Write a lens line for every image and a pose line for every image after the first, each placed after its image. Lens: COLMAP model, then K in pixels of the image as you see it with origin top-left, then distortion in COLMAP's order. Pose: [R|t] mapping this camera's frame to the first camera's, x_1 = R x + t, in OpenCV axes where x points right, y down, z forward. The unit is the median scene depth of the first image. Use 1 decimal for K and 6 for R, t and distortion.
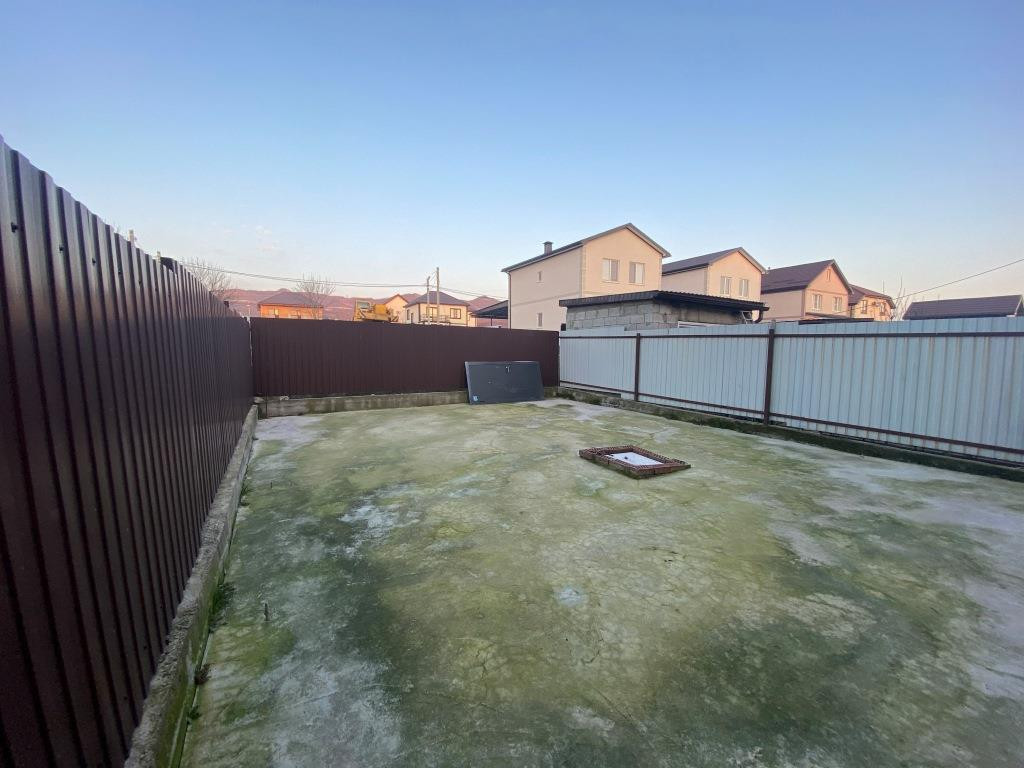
lens RADIAL K [[402.2, 0, 512.0], [0, 402.2, 384.0], [0, 0, 1]] dist [0.025464, -0.023396]
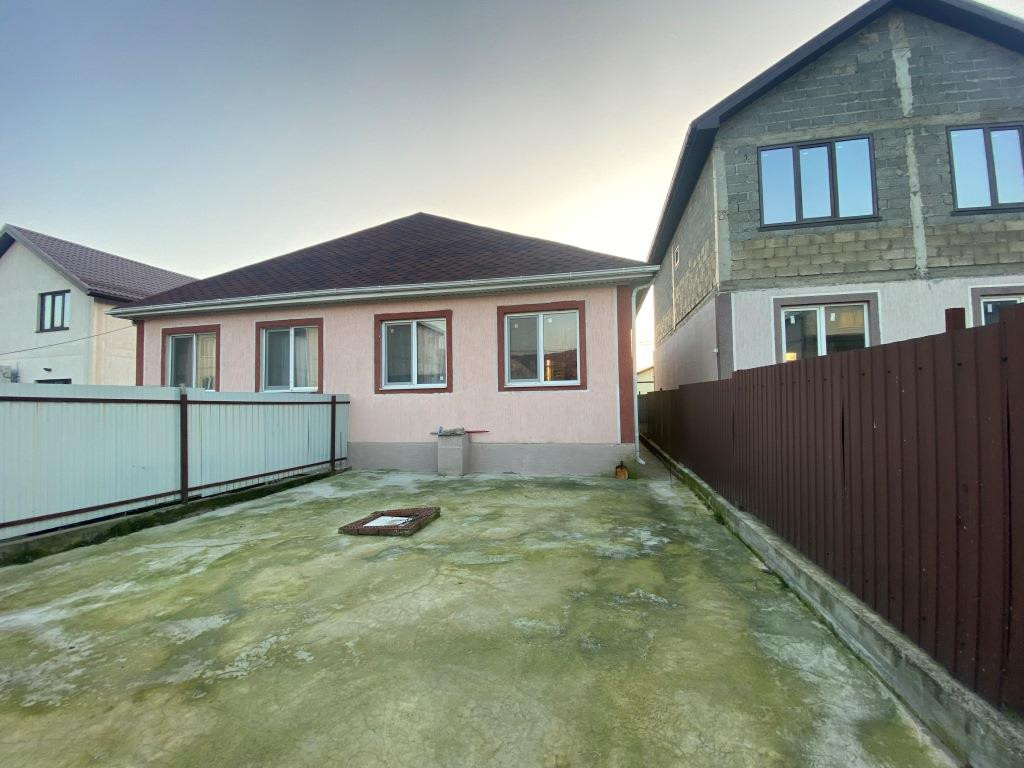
lens RADIAL K [[402.2, 0, 512.0], [0, 402.2, 384.0], [0, 0, 1]] dist [0.025464, -0.023396]
pose [[-0.736202, 0.033399, 0.675937, -0.779683], [0.072586, 0.996917, 0.029799, -0.210916], [-0.672858, 0.071001, -0.736356, 1.865957]]
